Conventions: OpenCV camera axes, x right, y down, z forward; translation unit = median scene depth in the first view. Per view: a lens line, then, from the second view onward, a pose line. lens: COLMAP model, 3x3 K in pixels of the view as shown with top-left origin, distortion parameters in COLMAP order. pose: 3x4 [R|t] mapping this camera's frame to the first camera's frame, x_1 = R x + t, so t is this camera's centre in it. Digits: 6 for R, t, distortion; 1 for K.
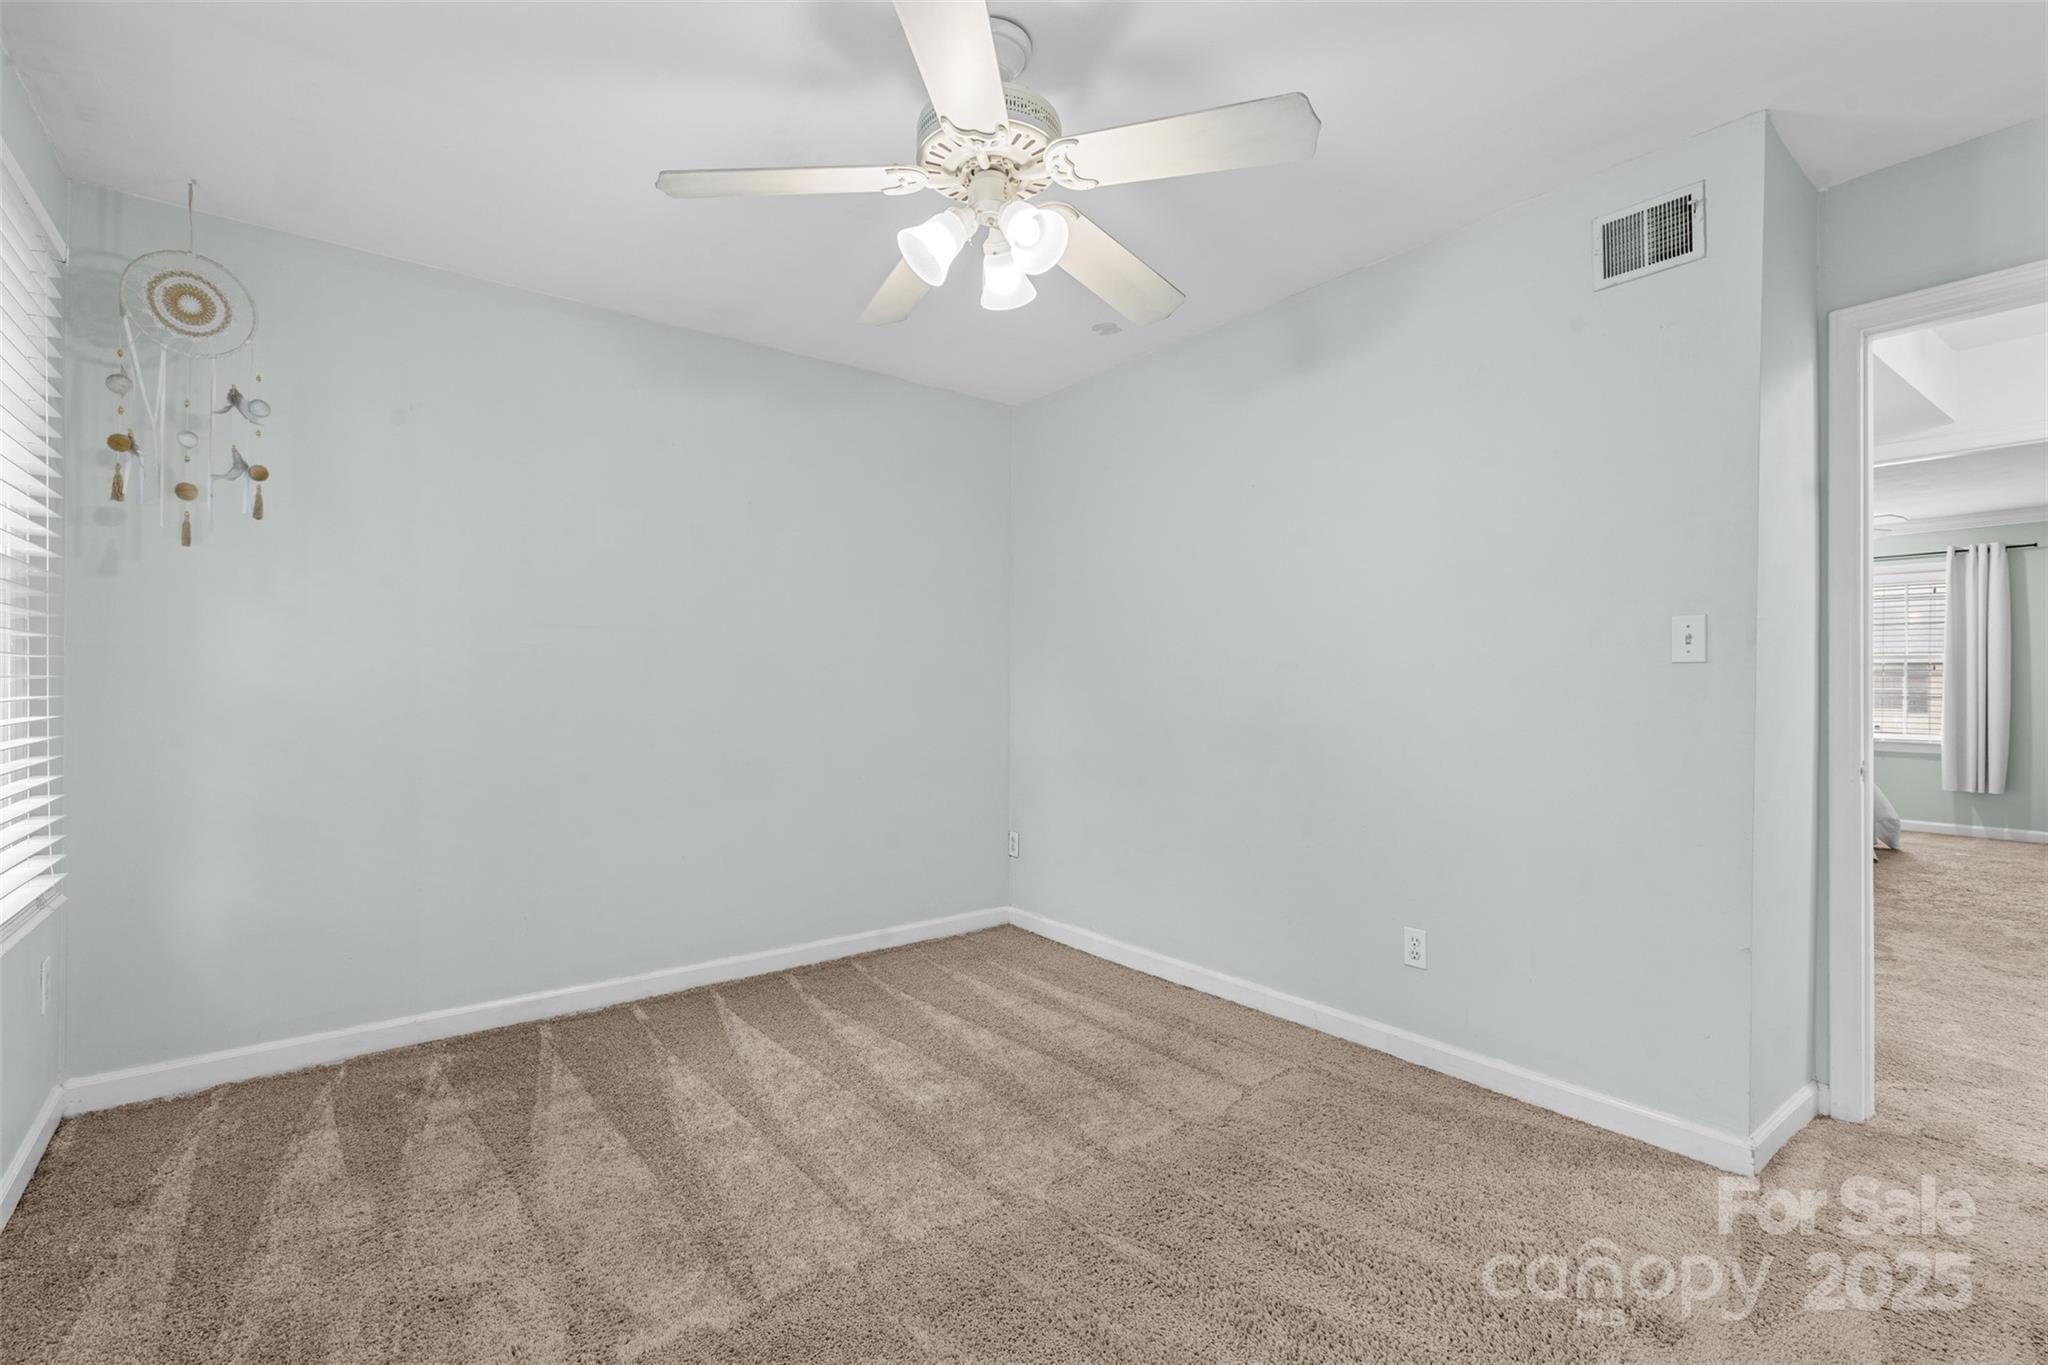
lens RADIAL K [[920.5, 0, 976.9], [0, 920.5, 691.0], [0, 0, 1]] dist [0.008859, -0.002798]
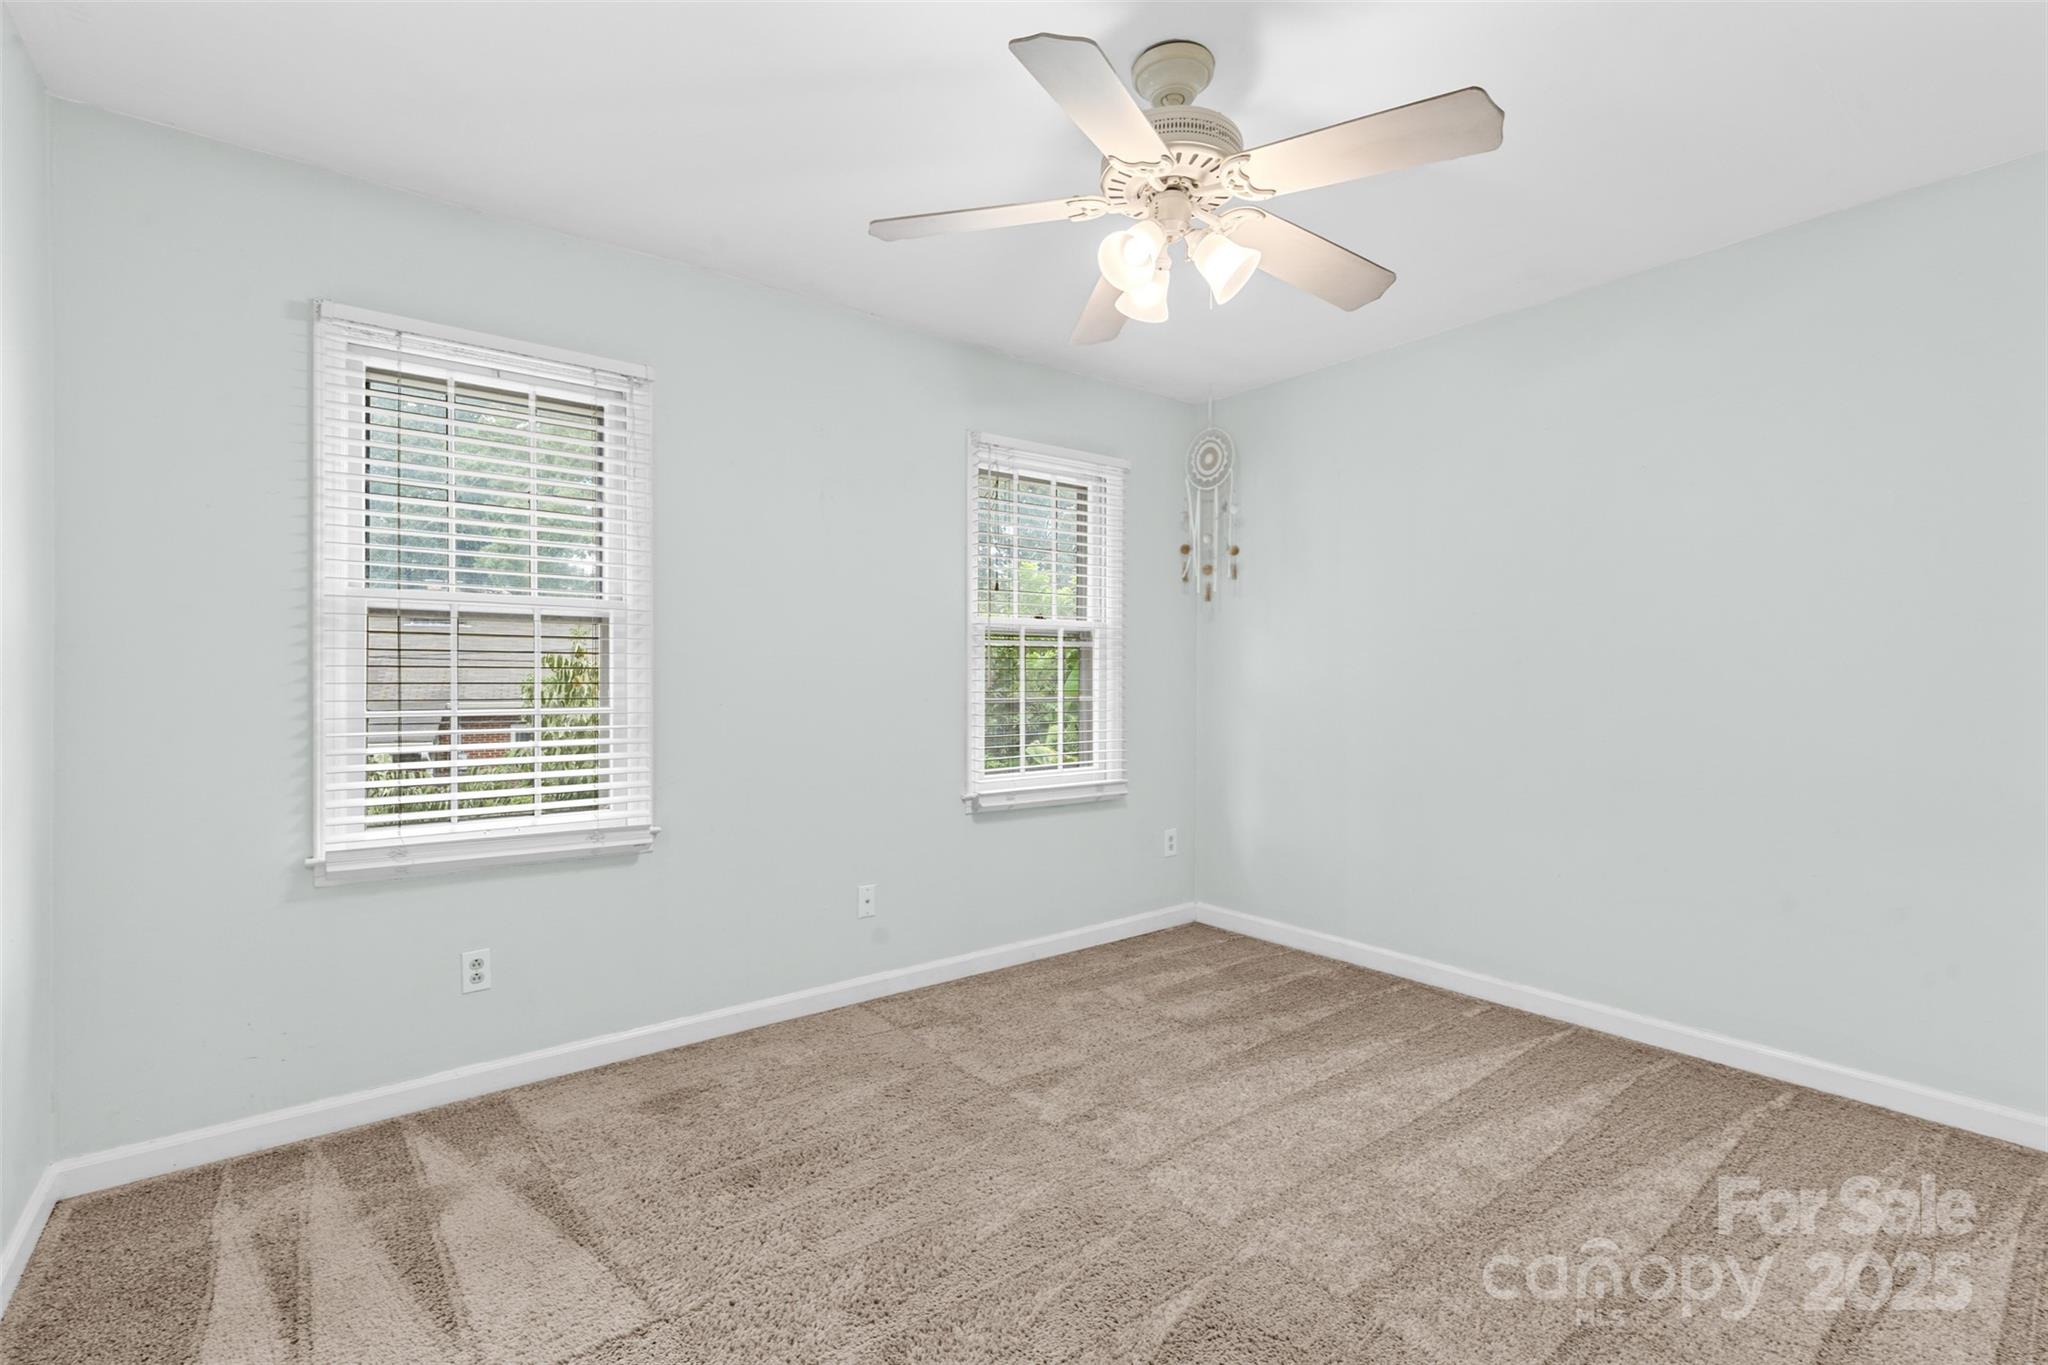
lens RADIAL K [[920.5, 0, 1040.2], [0, 920.5, 672.9], [0, 0, 1]] dist [0.008859, -0.002798]
pose [[0.028803, -0.005755, -0.999569, 0.909579], [-0.008491, 0.999946, -0.006002, -0.014837], [0.999549, 0.008660, 0.028753, 0.712283]]
